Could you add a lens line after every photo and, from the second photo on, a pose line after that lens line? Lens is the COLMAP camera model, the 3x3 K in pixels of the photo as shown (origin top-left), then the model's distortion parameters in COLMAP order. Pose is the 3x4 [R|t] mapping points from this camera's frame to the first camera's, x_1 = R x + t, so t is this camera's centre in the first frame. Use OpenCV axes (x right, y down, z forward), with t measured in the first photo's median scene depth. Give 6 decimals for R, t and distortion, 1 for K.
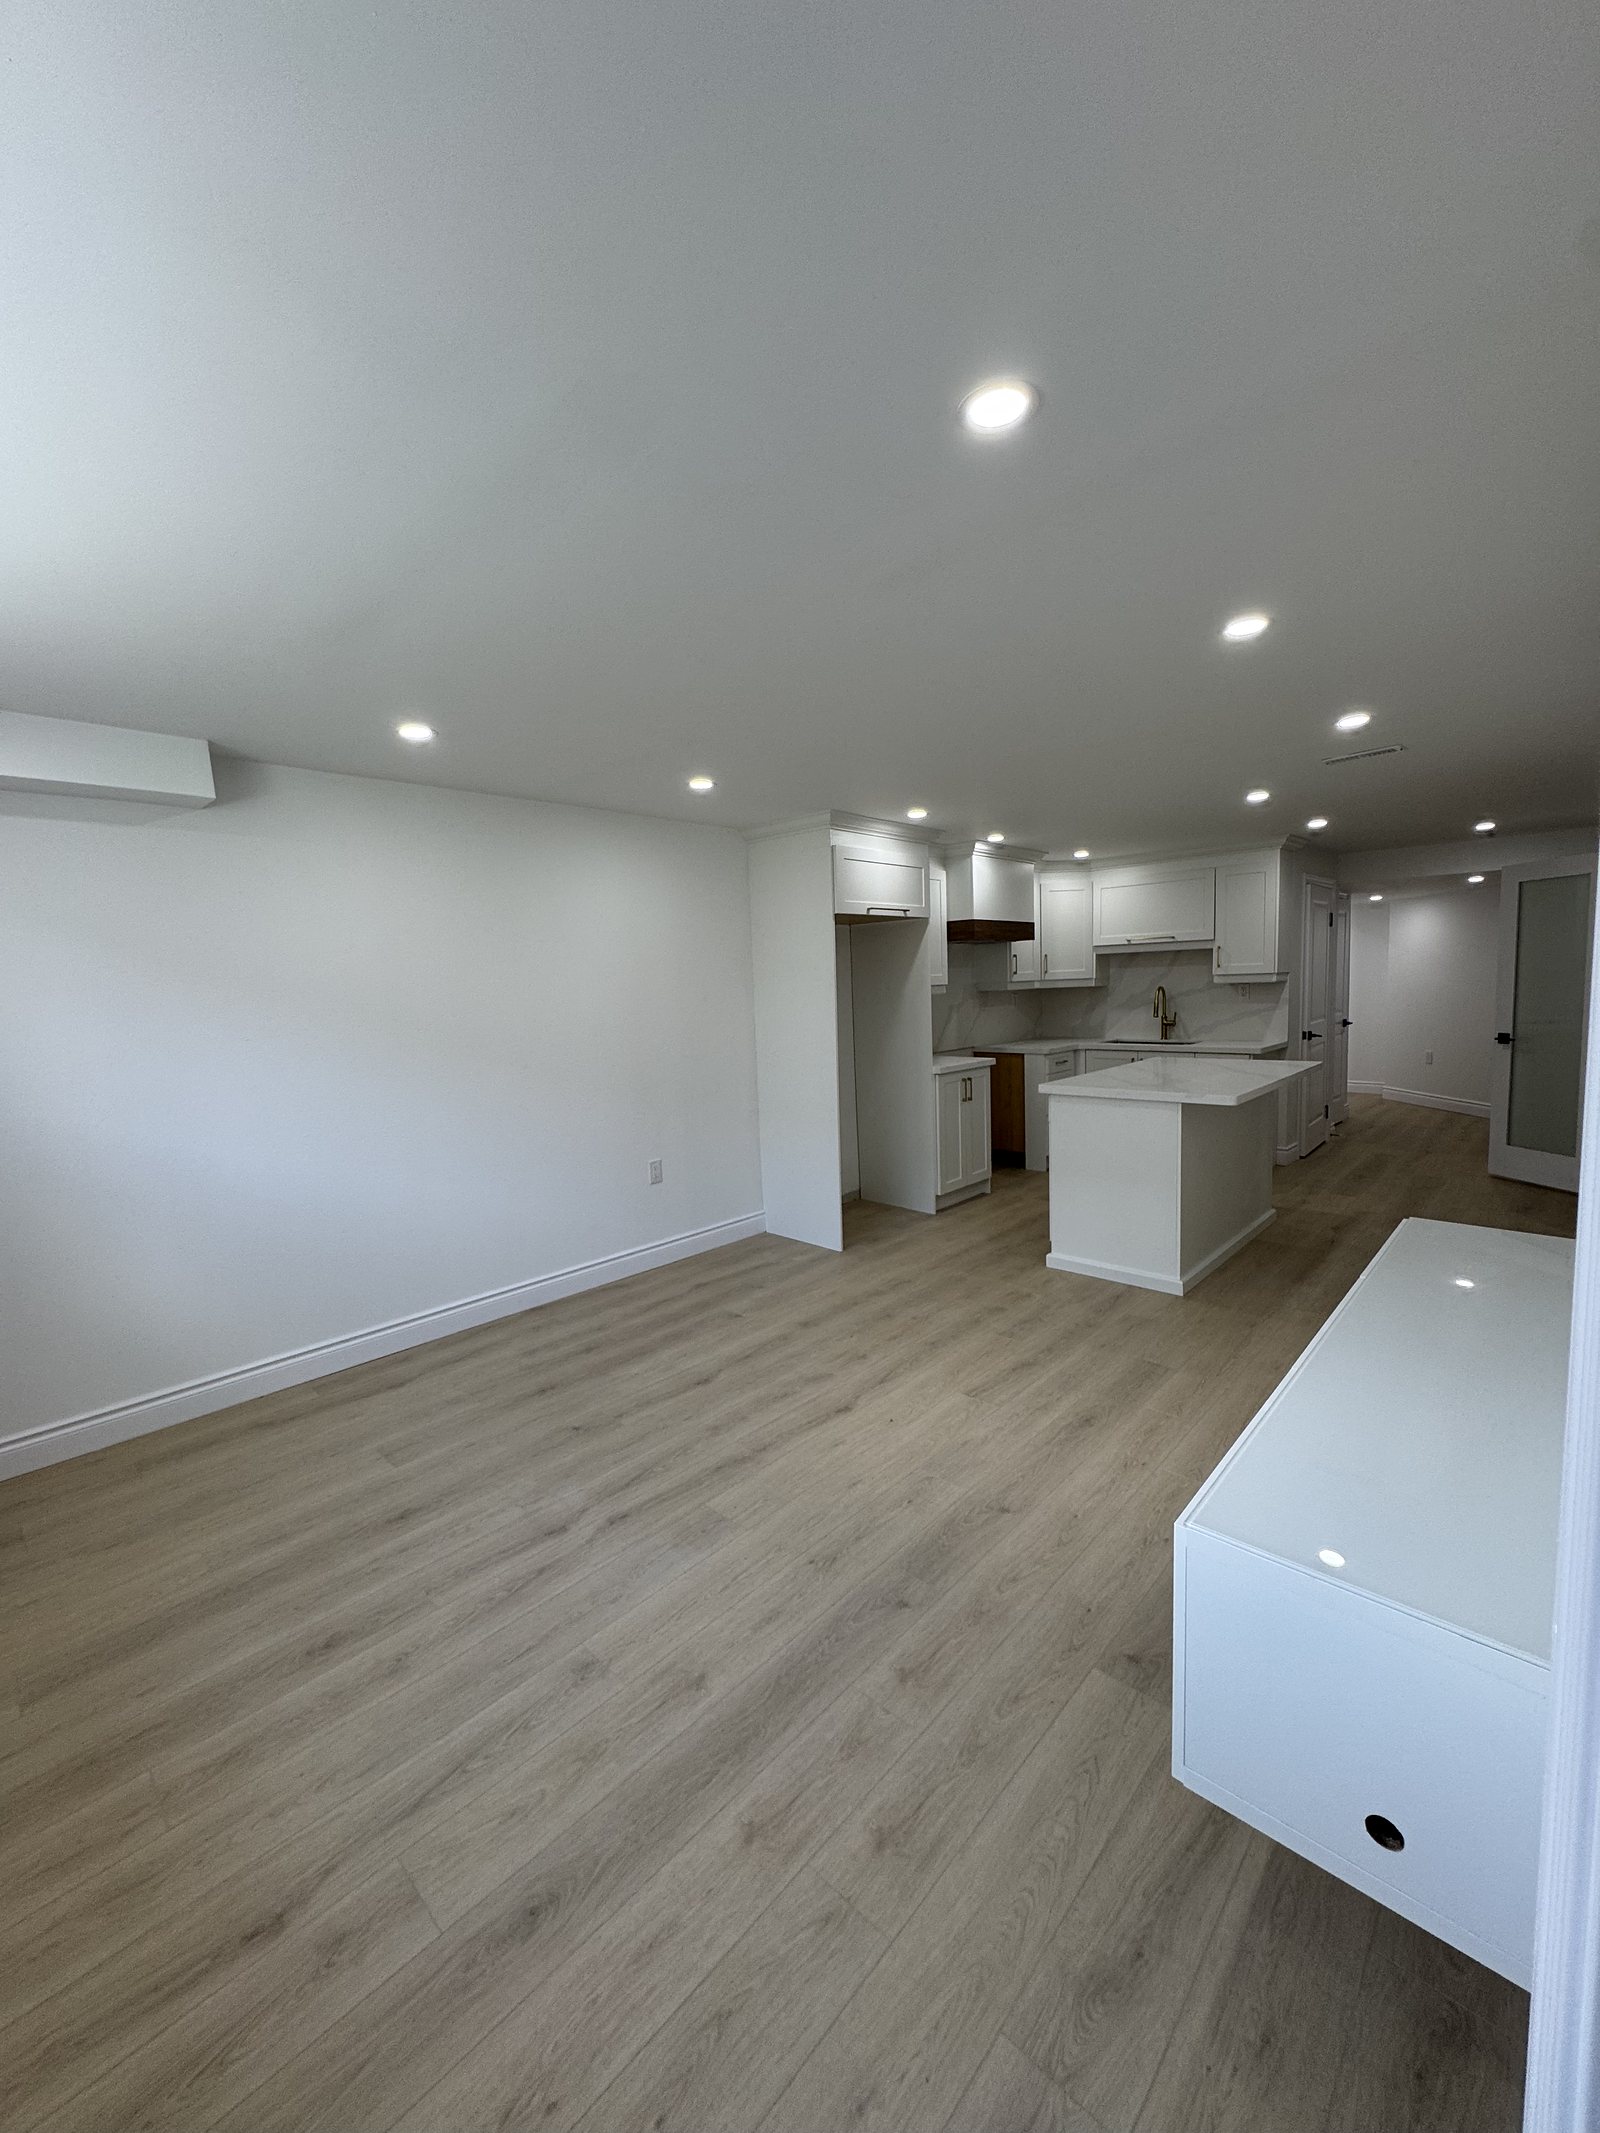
lens RADIAL K [[860.5, 0, 801.6], [0, 860.5, 1073.3], [0, 0, 1]] dist [-0.003582, 0.000114]
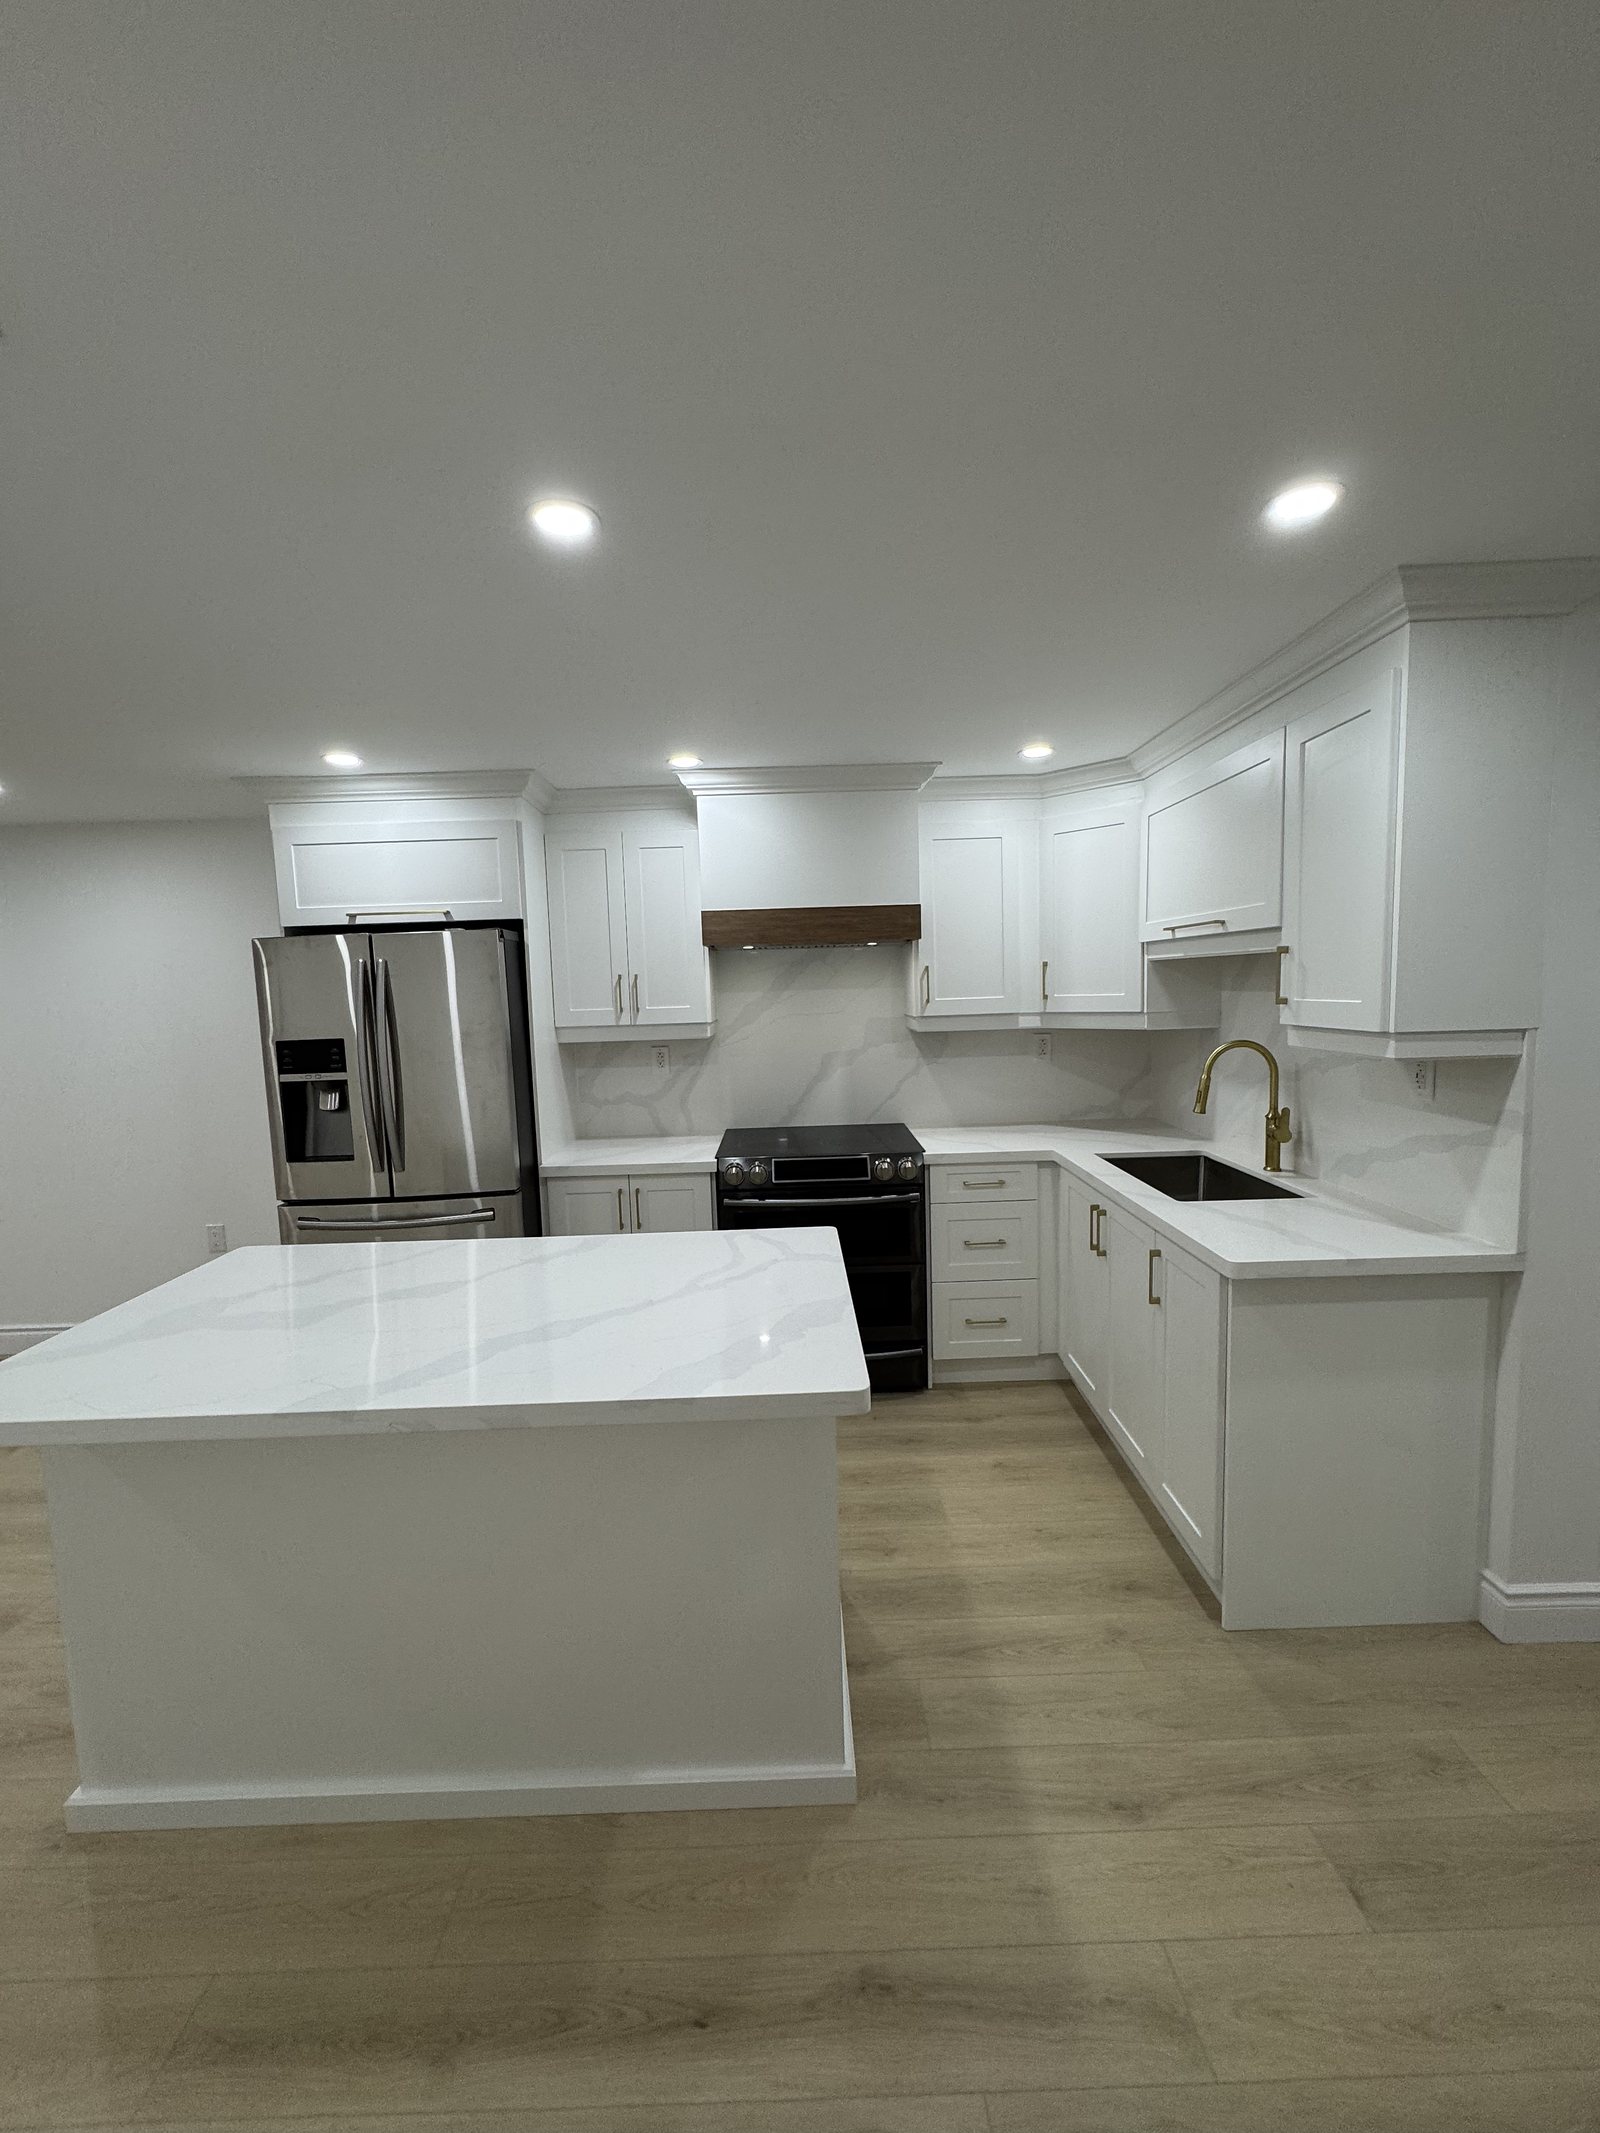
lens RADIAL K [[860.5, 0, 802.6], [0, 860.5, 1059.3], [0, 0, 1]] dist [-0.003582, 0.000114]
pose [[0.691404, 0.074106, -0.718658, 0.591298], [-0.071716, 0.996852, 0.033797, -0.094954], [0.718900, 0.028172, 0.694542, 0.591247]]
